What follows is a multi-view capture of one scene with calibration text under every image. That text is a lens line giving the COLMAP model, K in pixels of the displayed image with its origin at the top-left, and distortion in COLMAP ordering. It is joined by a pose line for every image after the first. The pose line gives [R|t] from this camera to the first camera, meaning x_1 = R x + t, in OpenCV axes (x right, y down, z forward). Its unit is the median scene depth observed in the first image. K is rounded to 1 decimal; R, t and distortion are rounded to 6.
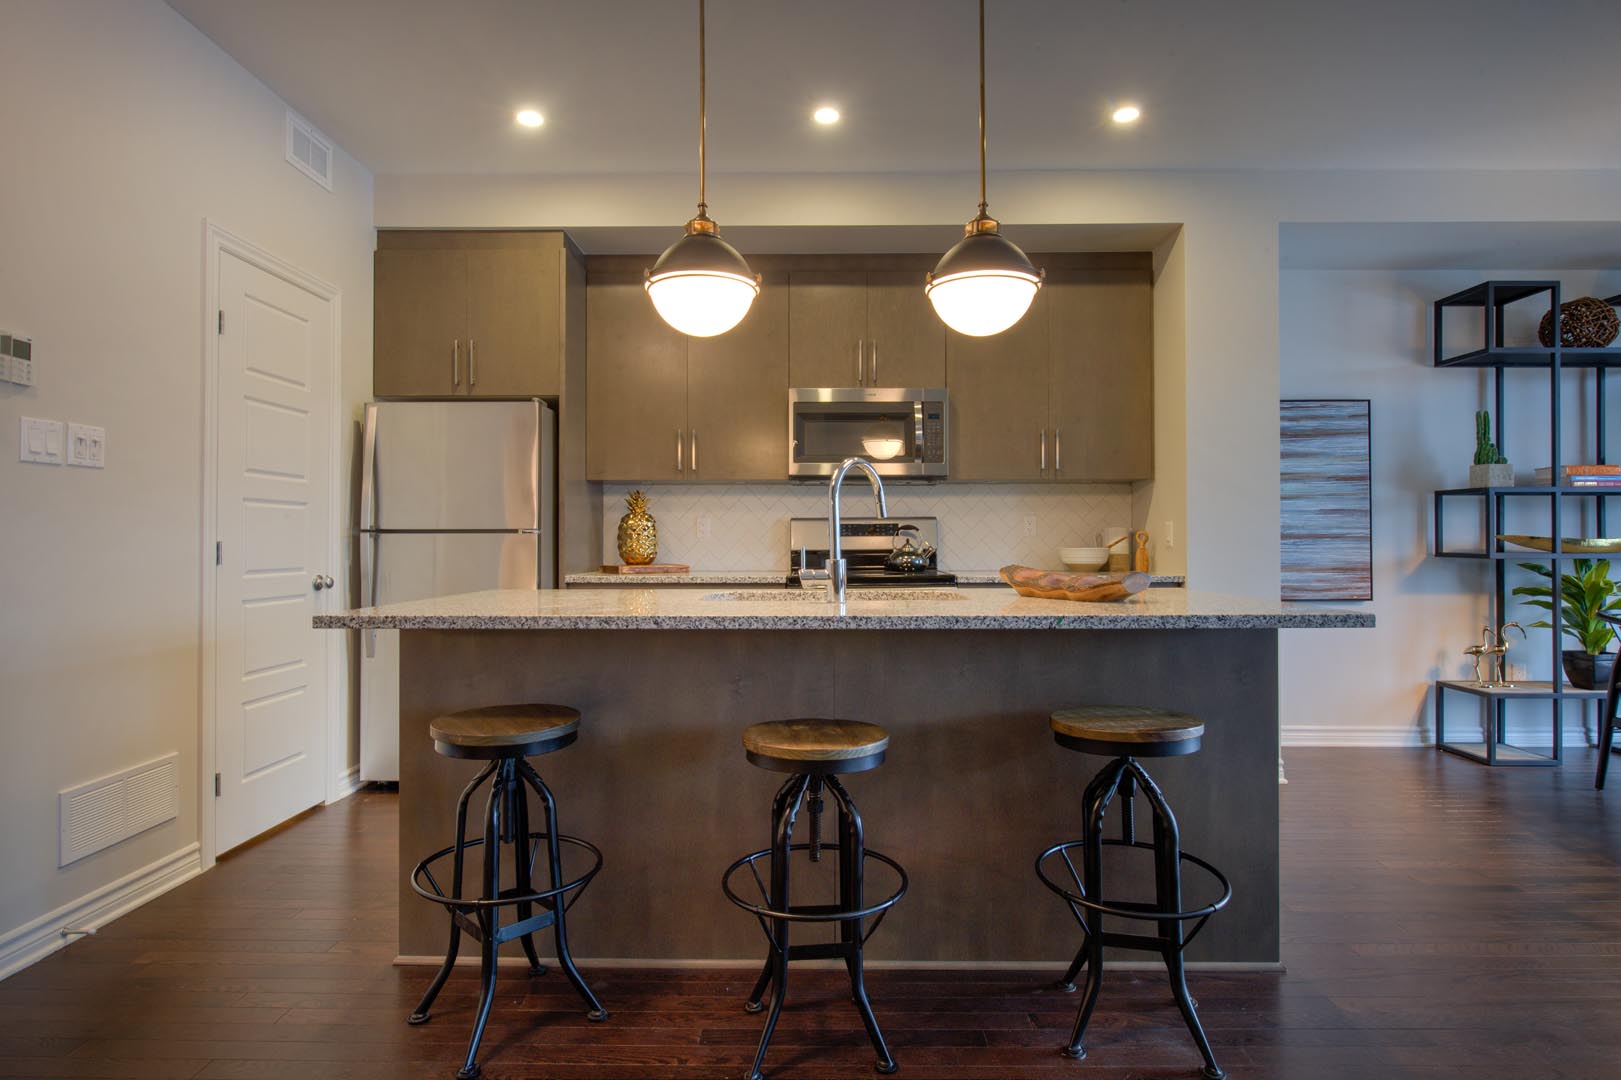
lens RADIAL K [[817.8, 0, 810.5], [0, 817.8, 540.0], [0, 0, 1]] dist [-0.010399, -0.001218]
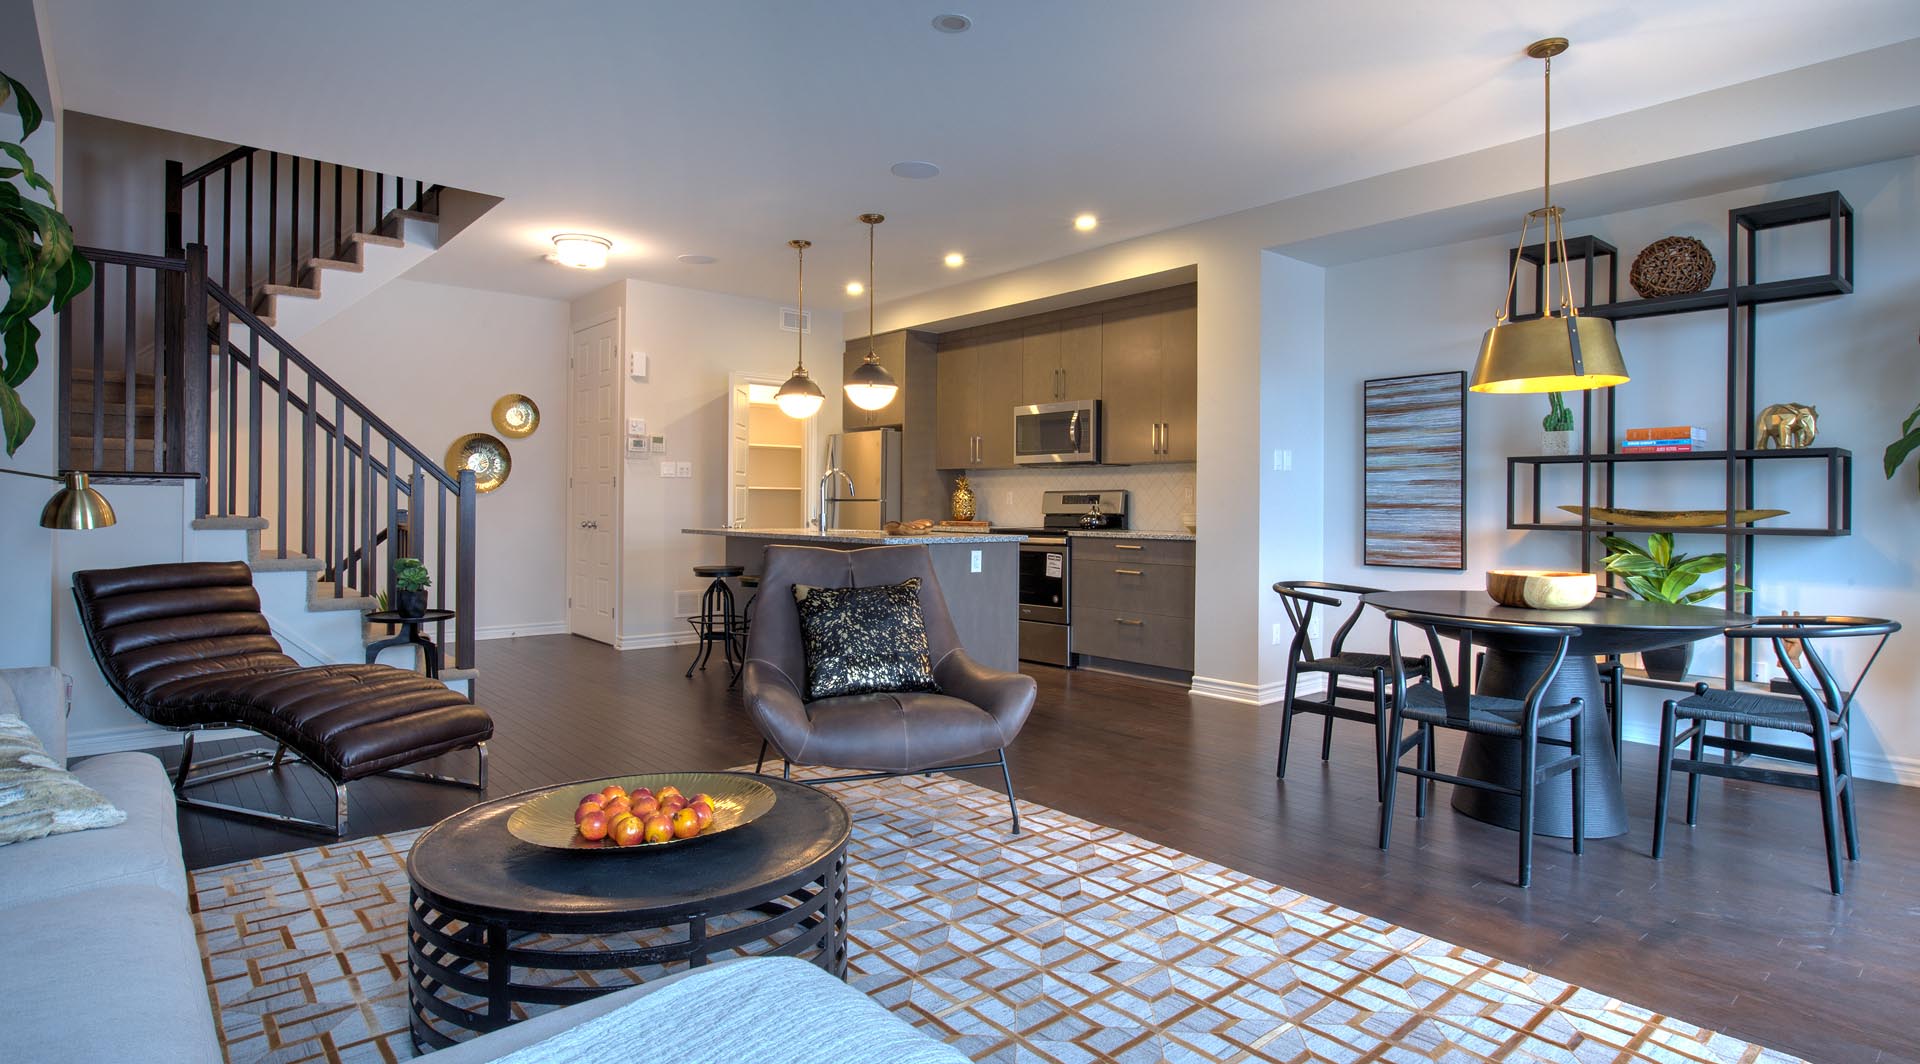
lens RADIAL K [[967.2, 0, 960.7], [0, 967.2, 508.8], [0, 0, 1]] dist [-0.000992, -0.000418]
pose [[0.665495, 0.008574, -0.746353, 1.172004], [-0.006762, 0.999962, 0.005458, -0.003671], [0.746372, 0.001415, 0.665528, -0.265221]]
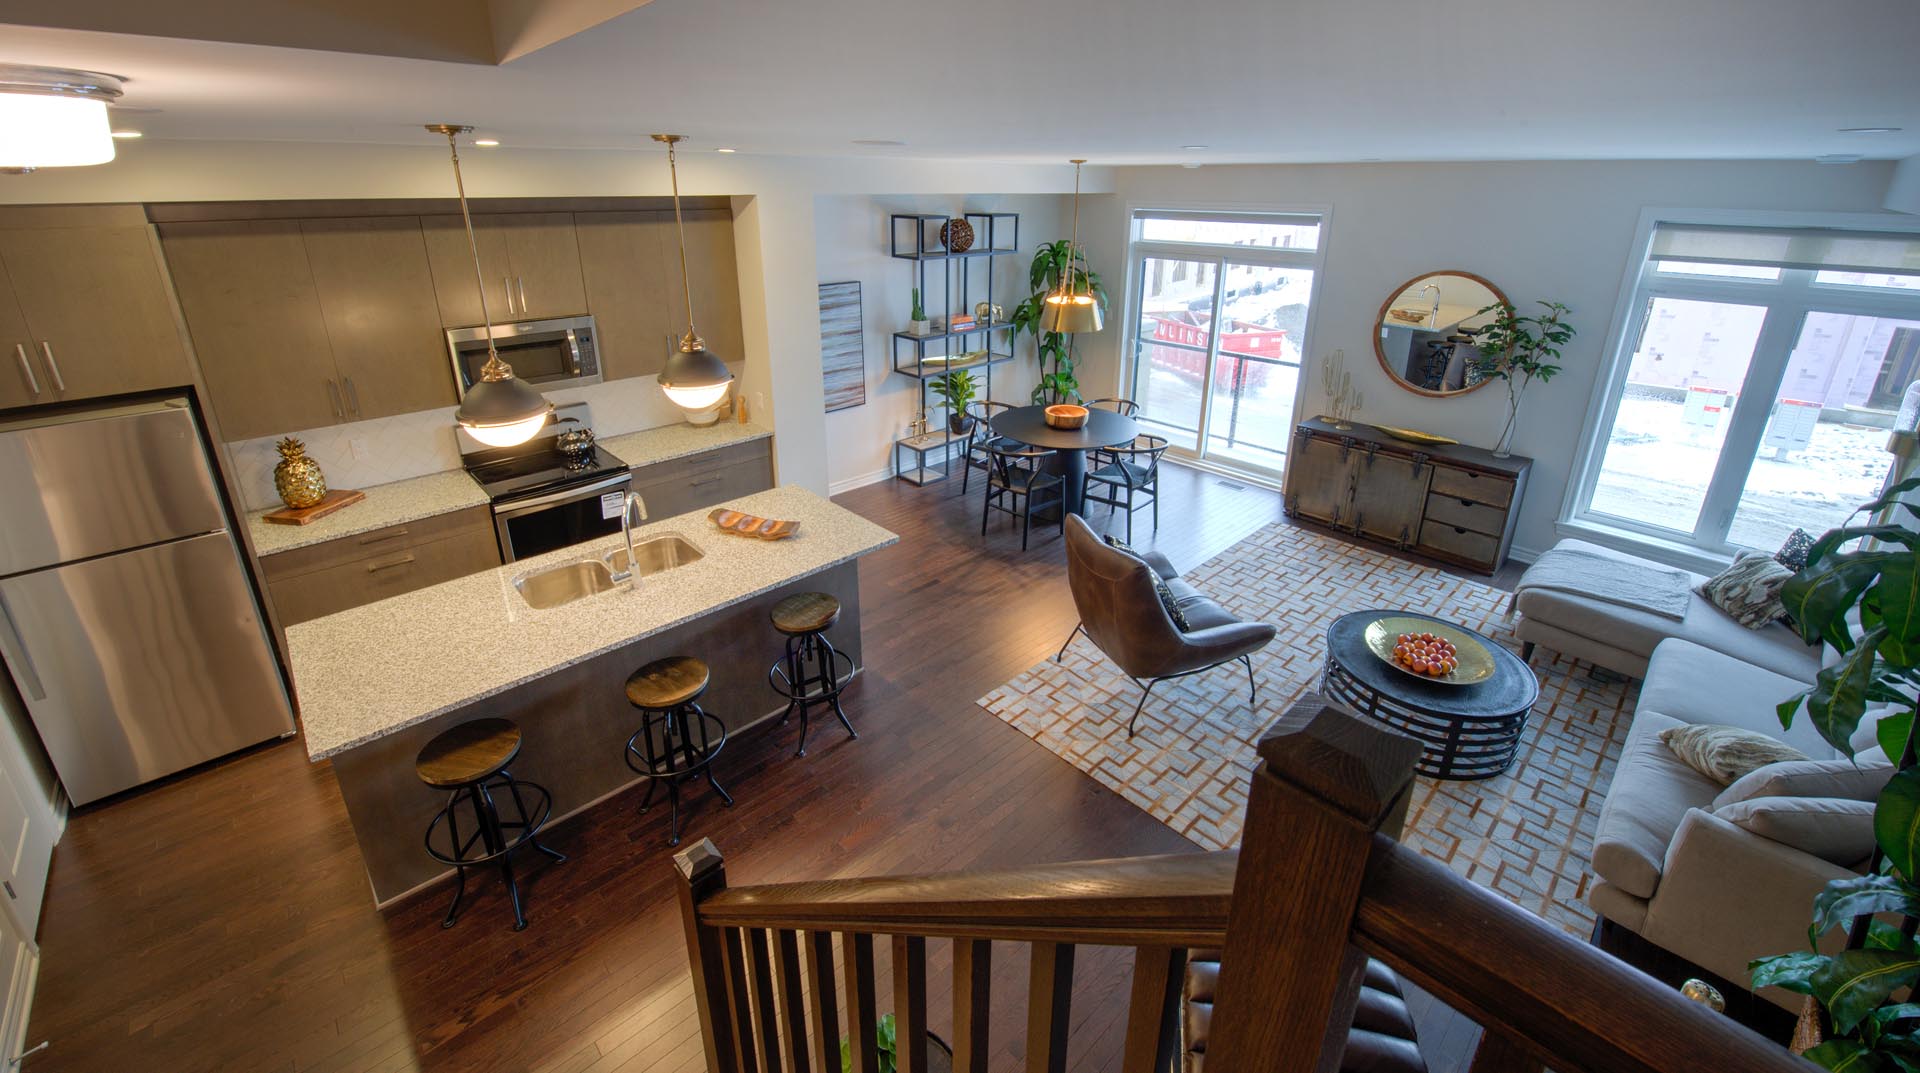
lens RADIAL K [[770.7, 0, 953.8], [0, 770.7, 452.0], [0, 0, 1]] dist [-0.000385, 0.000152]
pose [[0.721631, -0.217019, 0.657382, -0.239909], [-0.006906, 0.947289, 0.320306, -0.340210], [-0.692243, -0.235683, 0.682095, -0.228911]]
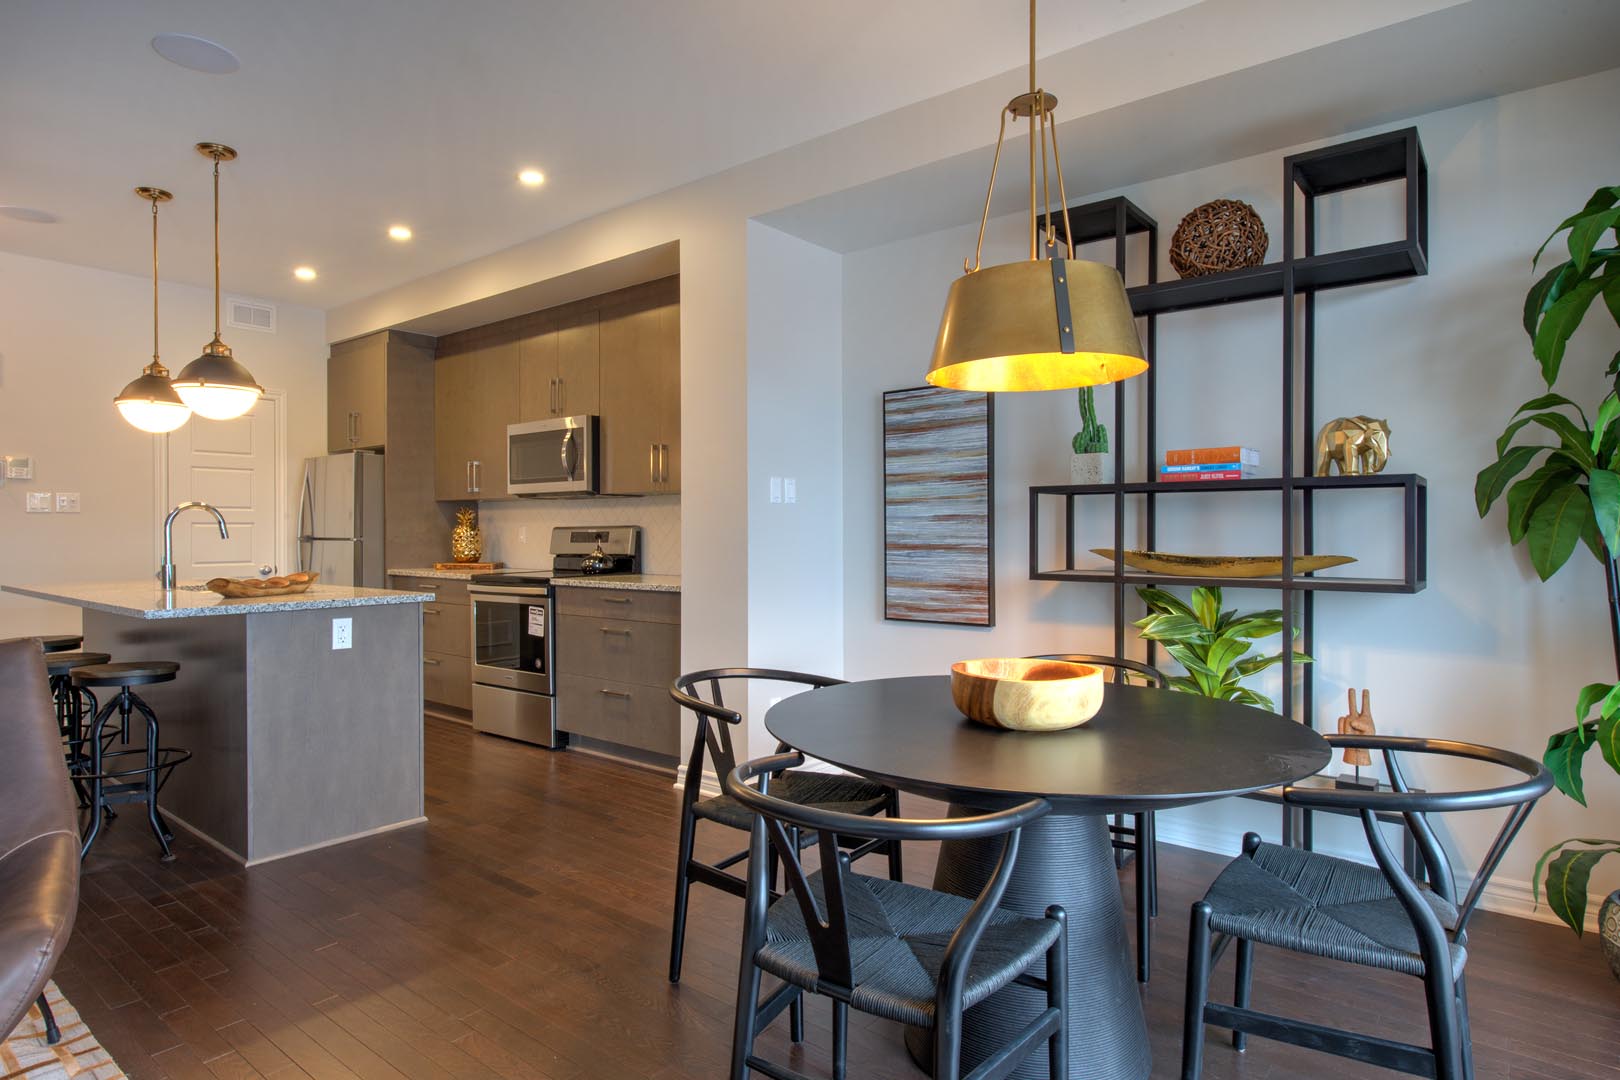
lens RADIAL K [[881.6, 0, 810.0], [0, 881.6, 540.0], [0, 0, 1]] dist [0.001868, -0.000032]
pose [[0.789419, 0.006570, -0.613819, 1.089138], [0.001310, 0.999922, 0.012387, -0.023394], [0.613853, -0.010583, 0.789349, 0.195609]]
